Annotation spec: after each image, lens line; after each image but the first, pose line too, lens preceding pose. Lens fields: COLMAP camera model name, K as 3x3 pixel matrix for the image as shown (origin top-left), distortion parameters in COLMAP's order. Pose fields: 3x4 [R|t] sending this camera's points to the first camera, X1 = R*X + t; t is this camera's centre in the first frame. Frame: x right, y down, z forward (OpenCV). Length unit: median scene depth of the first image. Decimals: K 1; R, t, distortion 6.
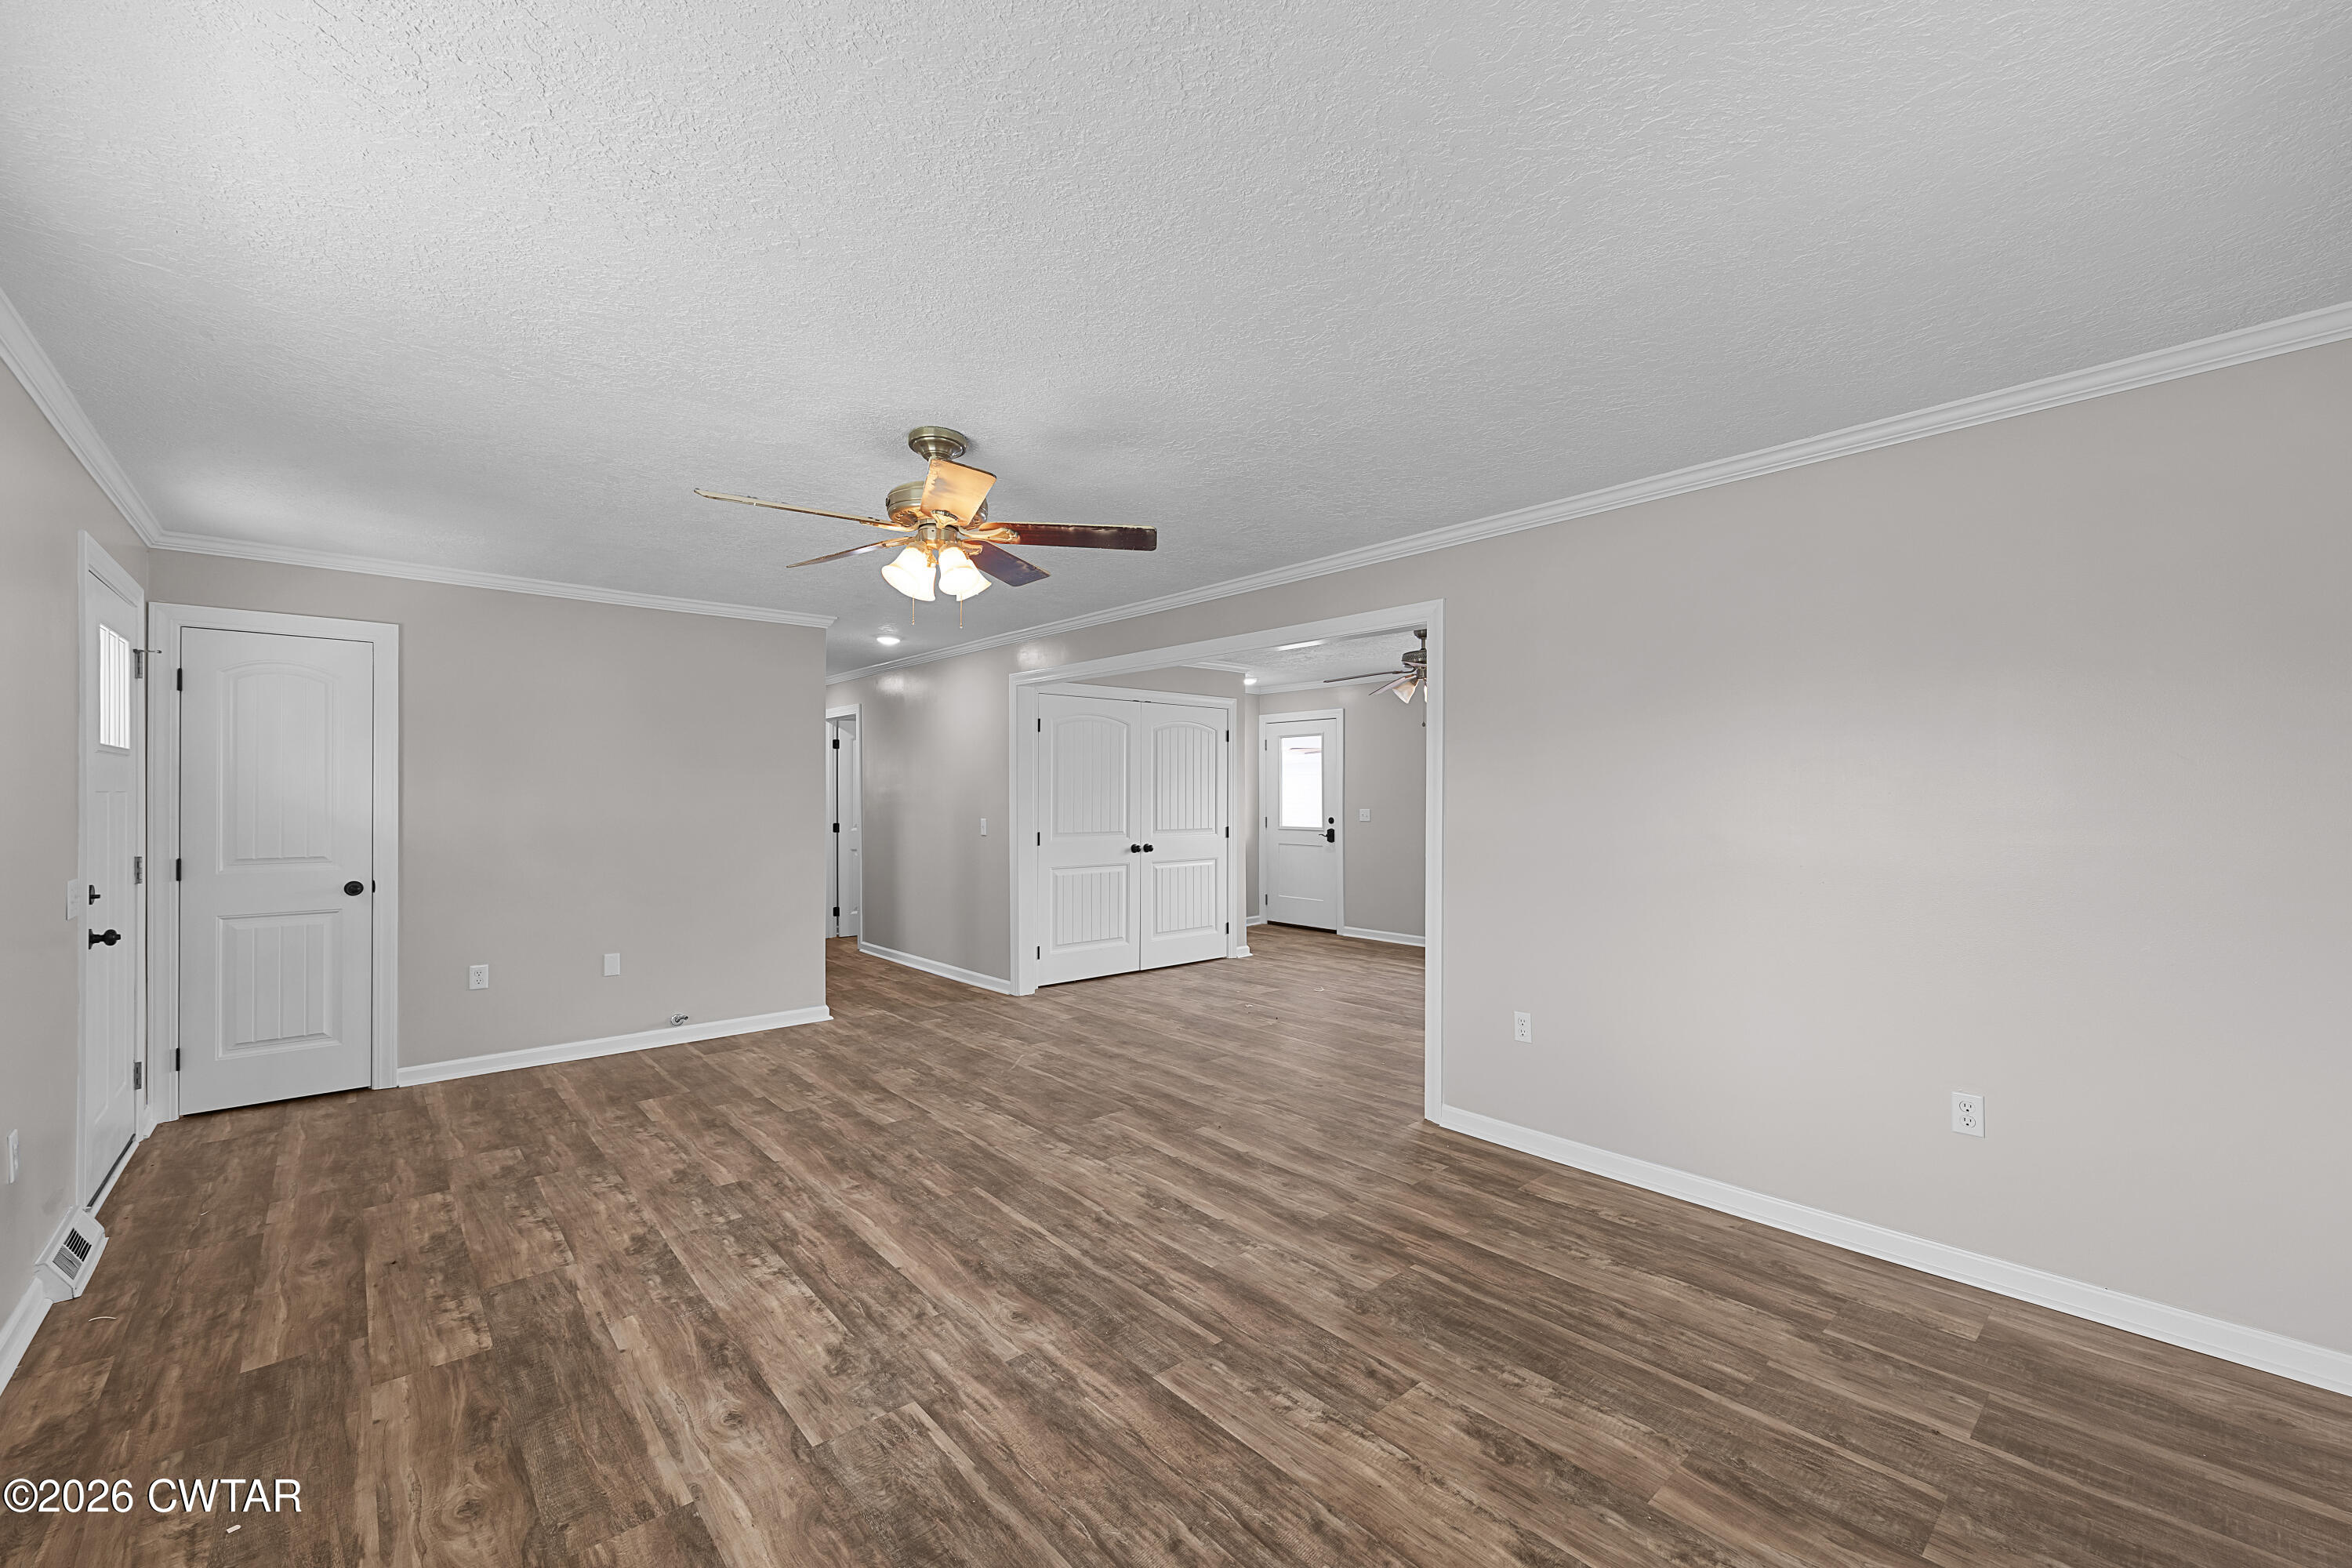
lens RADIAL K [[953.1, 0, 1183.6], [0, 953.1, 785.0], [0, 0, 1]] dist [0.000086, 0.000247]
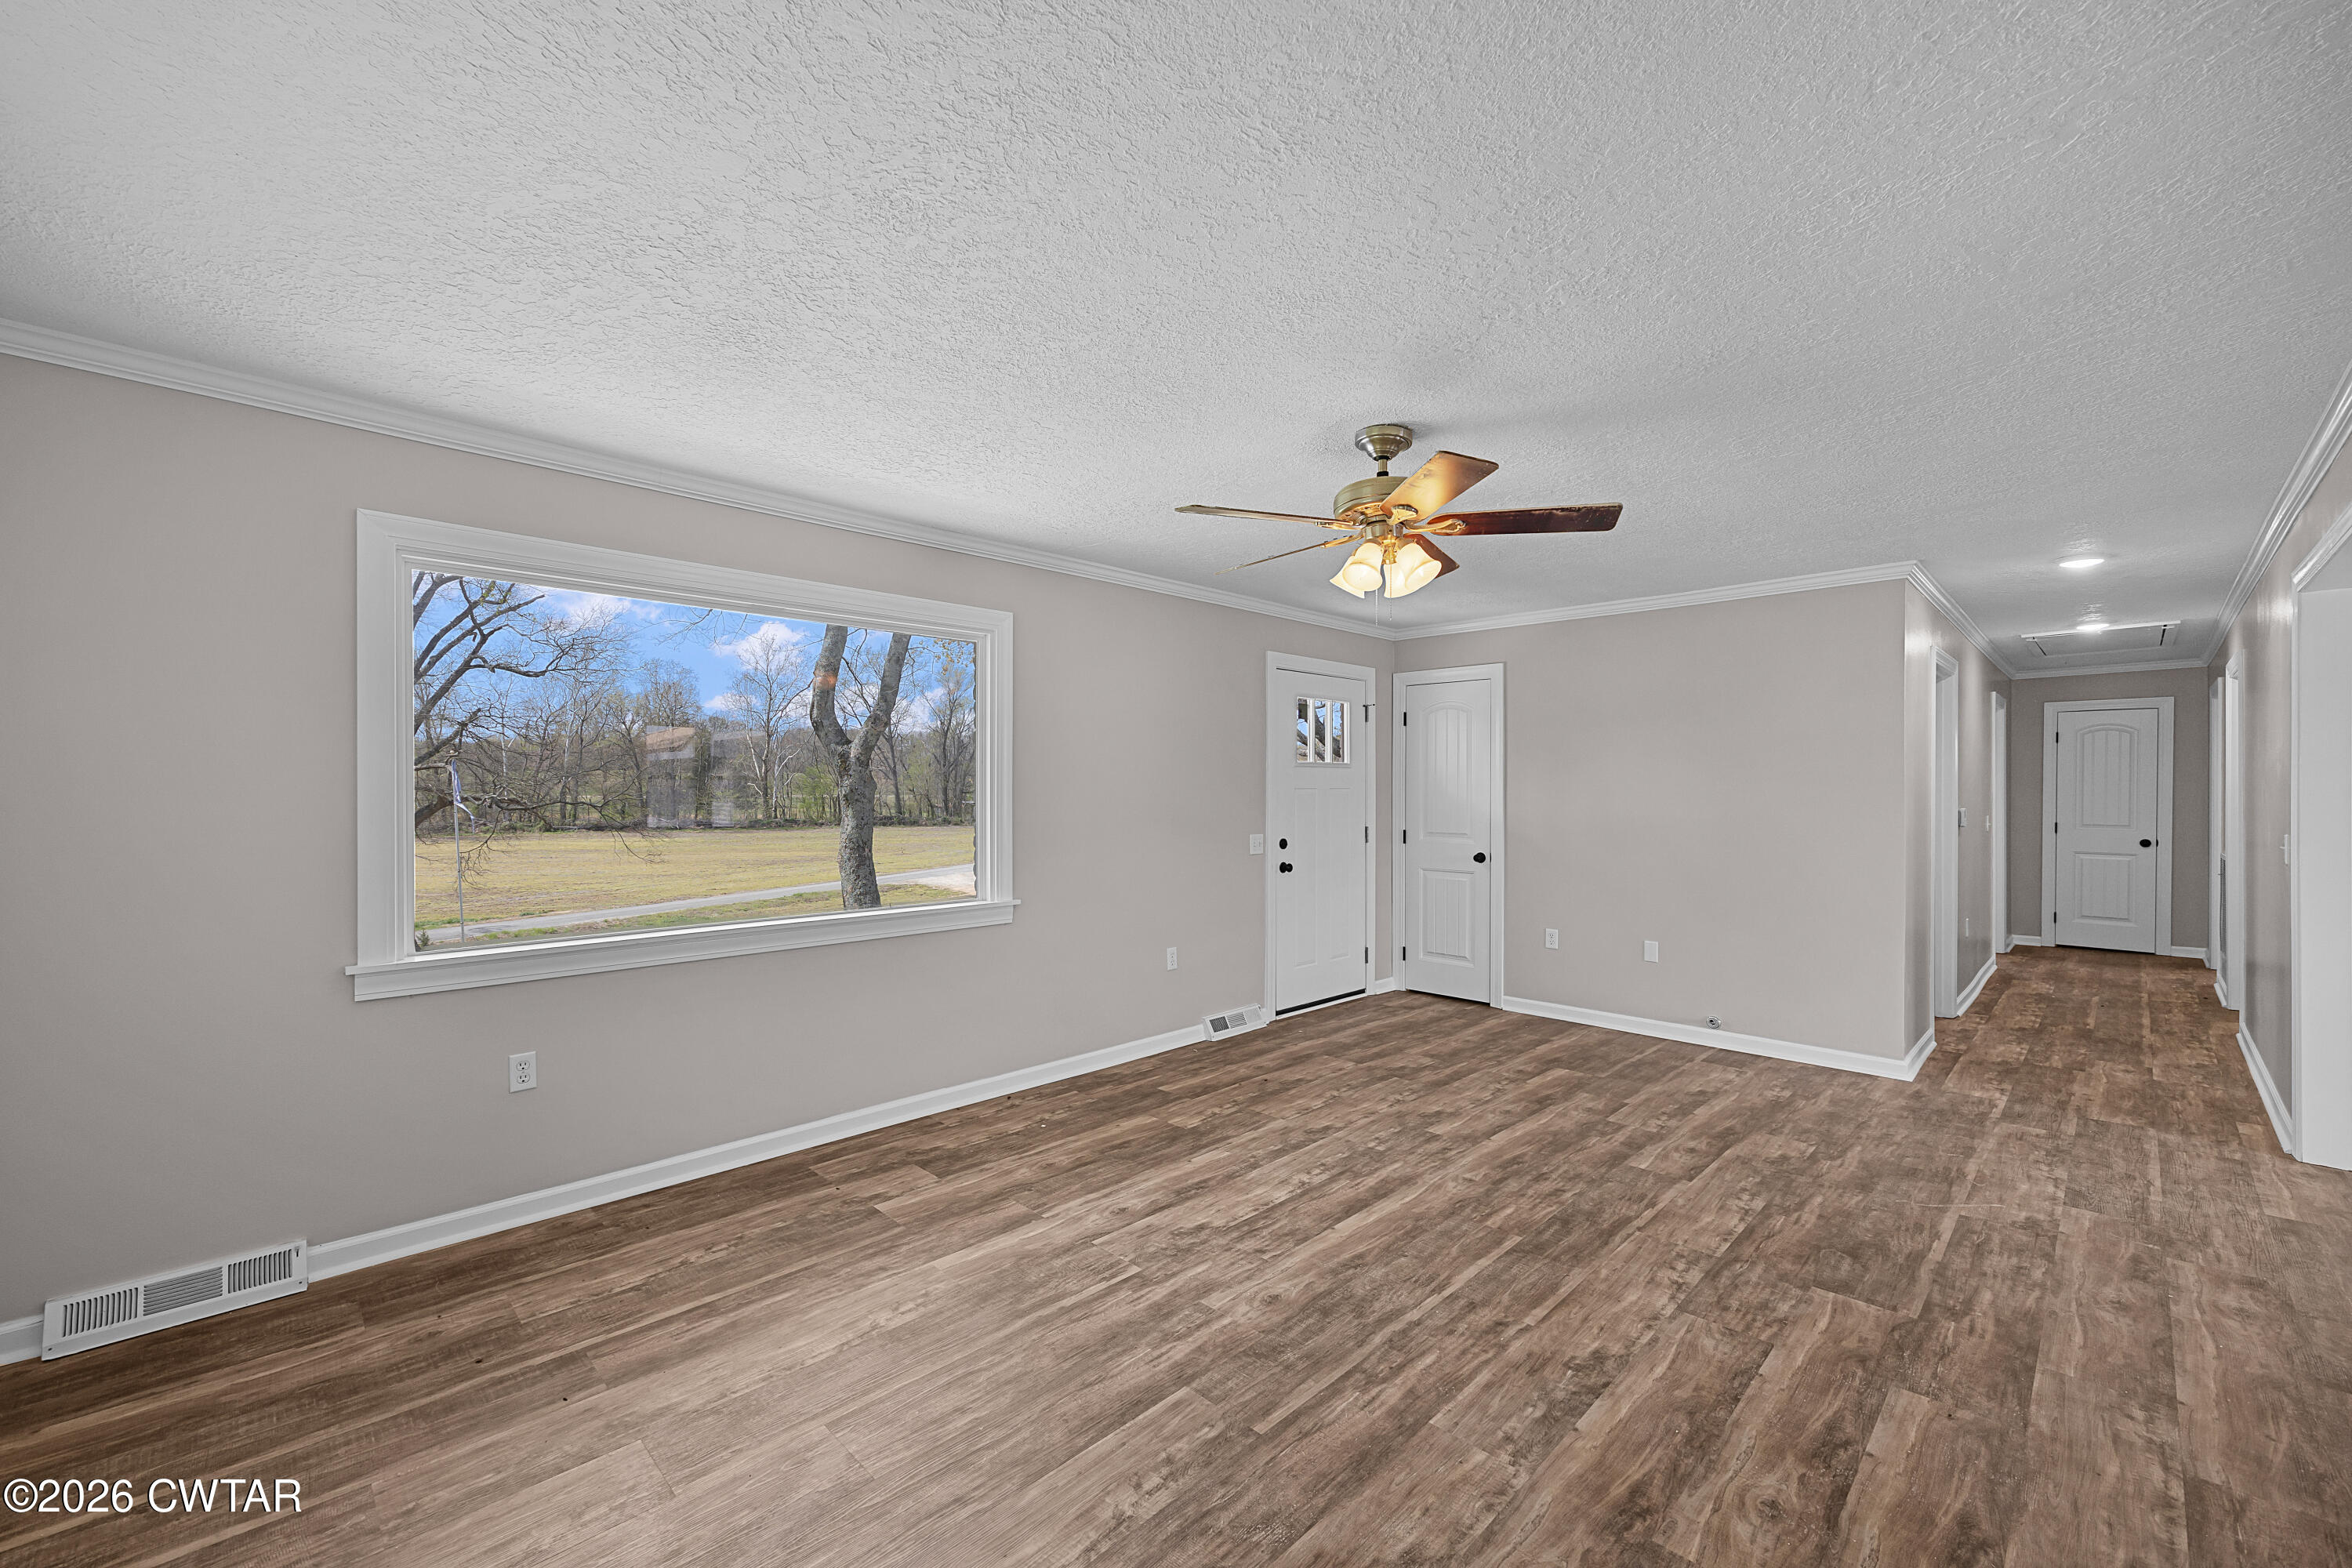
lens RADIAL K [[942.3, 0, 1176.0], [0, 942.3, 784.0], [0, 0, 1]] dist [0.000516, -0.000217]
pose [[0.055682, -0.006207, -0.998429, 0.639566], [0.010254, 0.999932, -0.005644, 0.005431], [0.998396, -0.009923, 0.055742, 0.642988]]
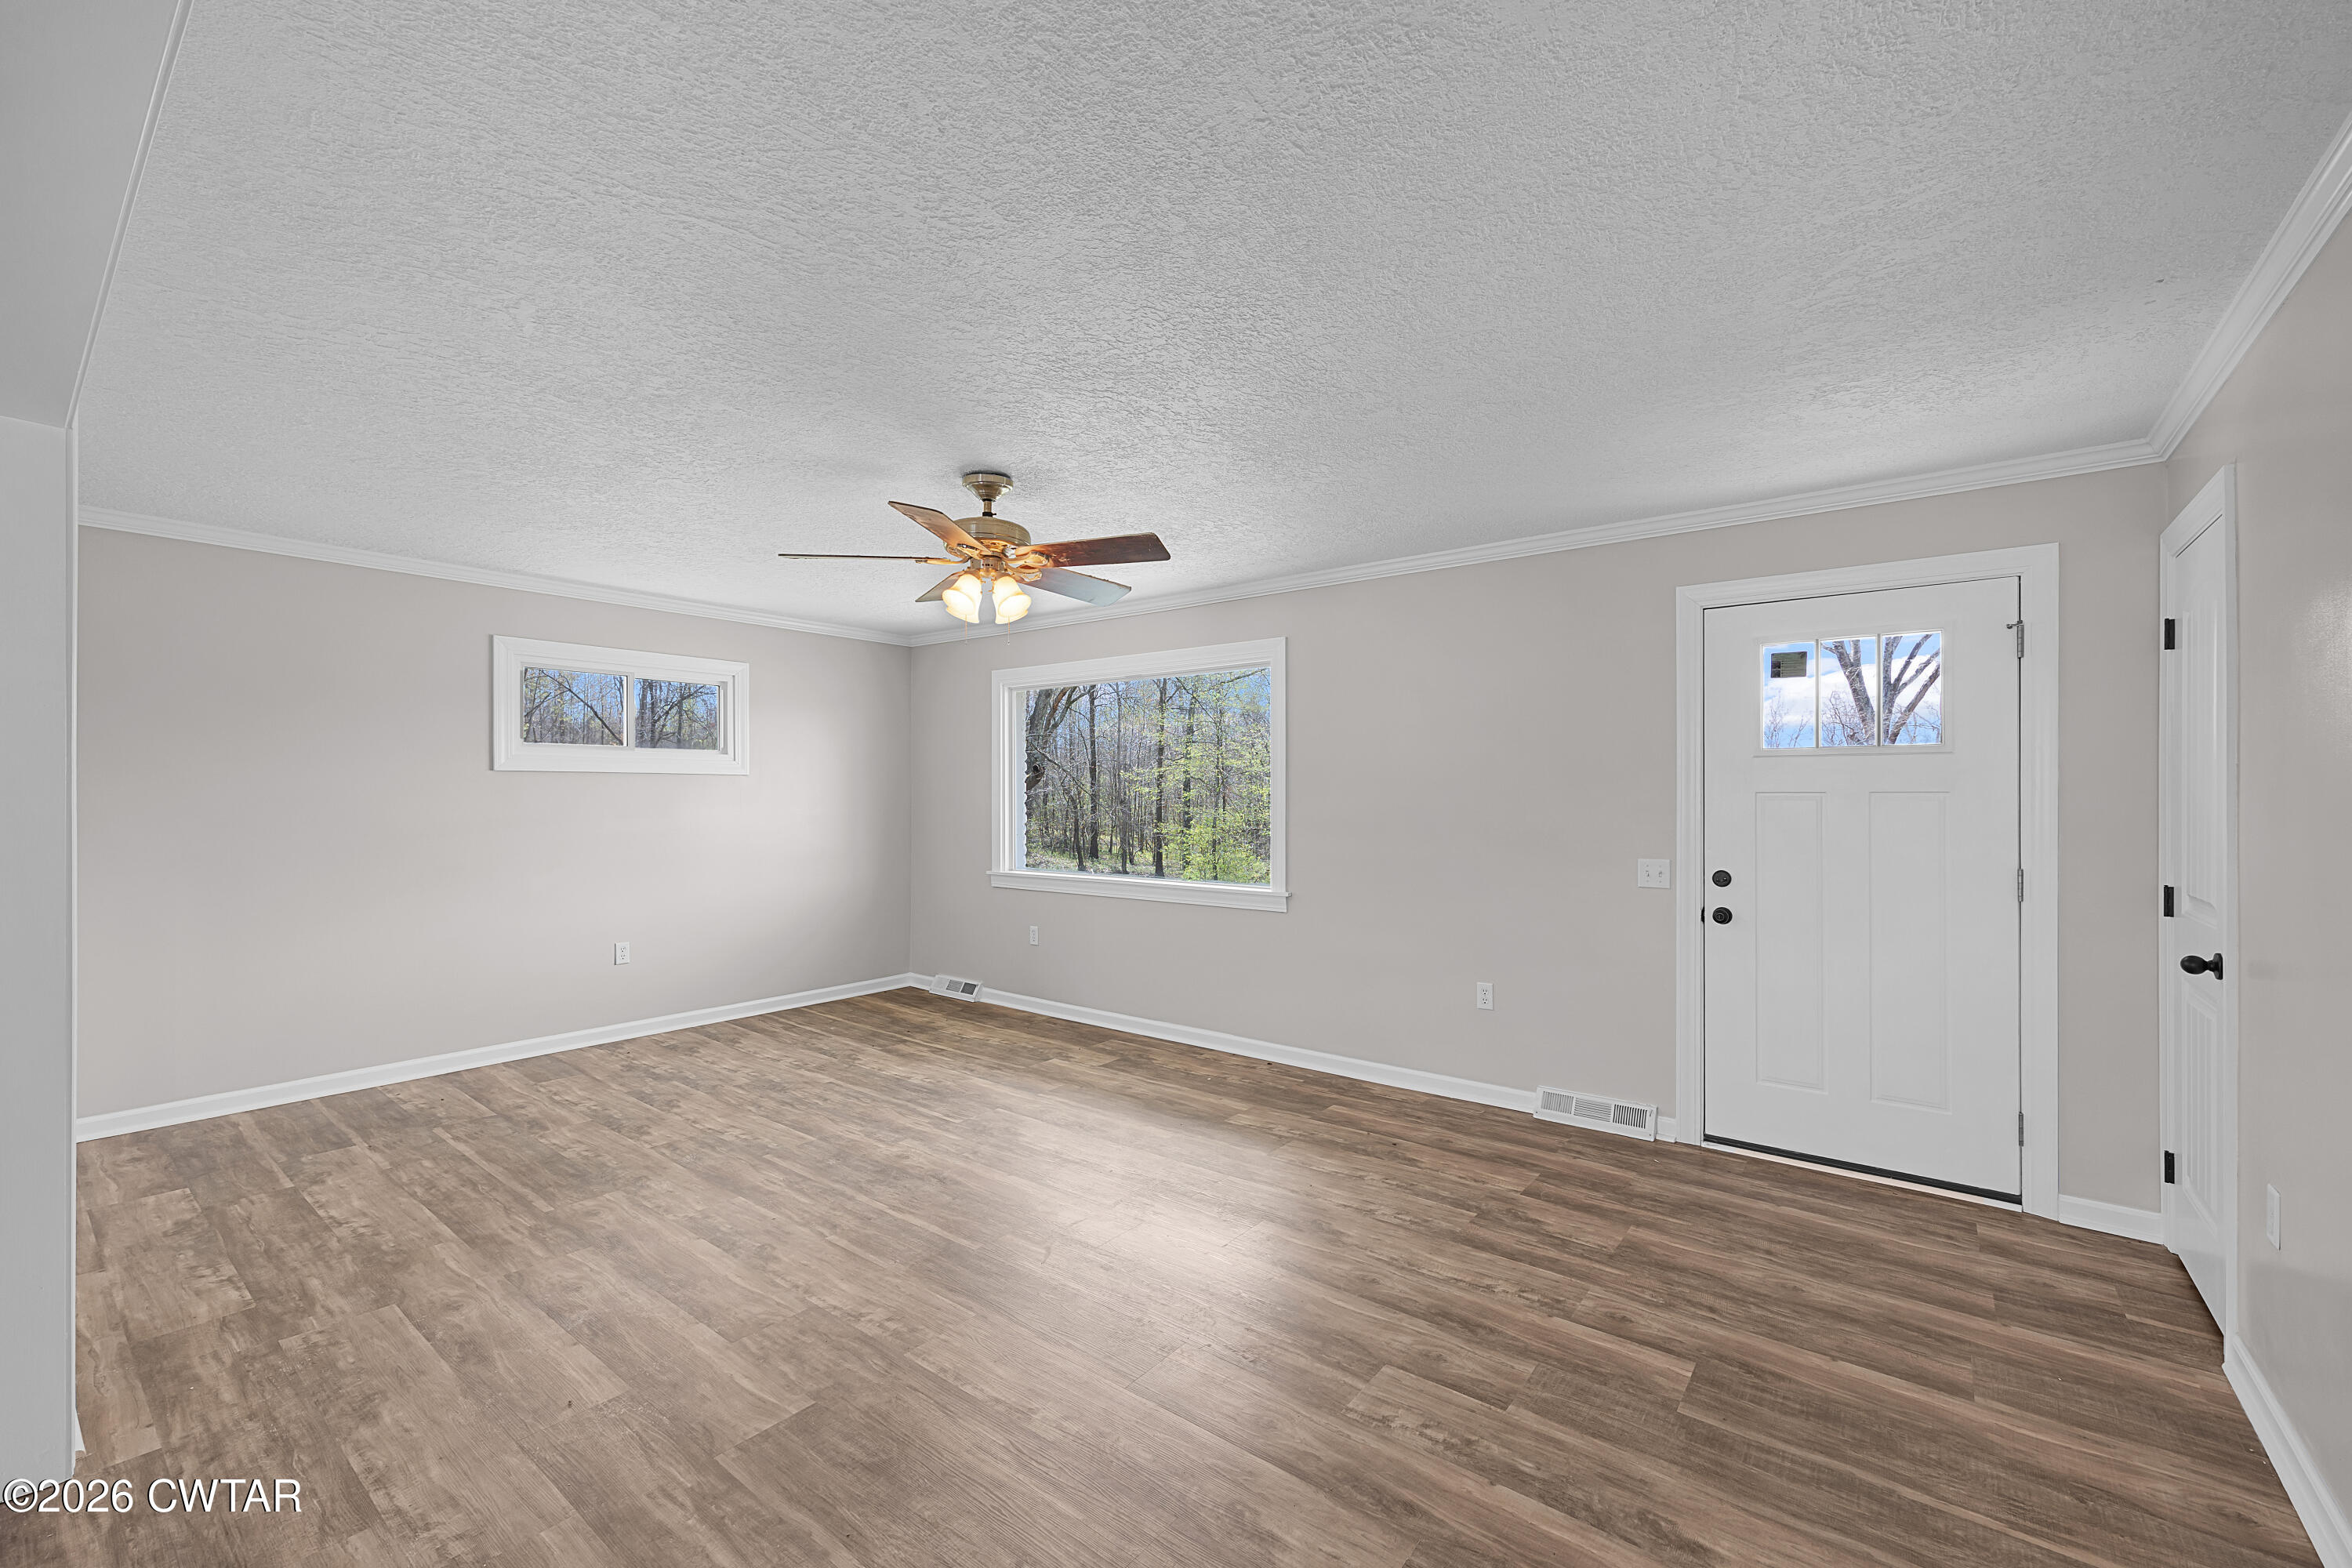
lens RADIAL K [[946.9, 0, 1188.1], [0, 946.9, 794.3], [0, 0, 1]] dist [-0.000301, -0.000033]
pose [[-0.981747, -0.000137, -0.190194, -0.244884], [0.001819, 0.999947, -0.010112, 0.018635], [0.190185, -0.010273, -0.981695, 1.897953]]
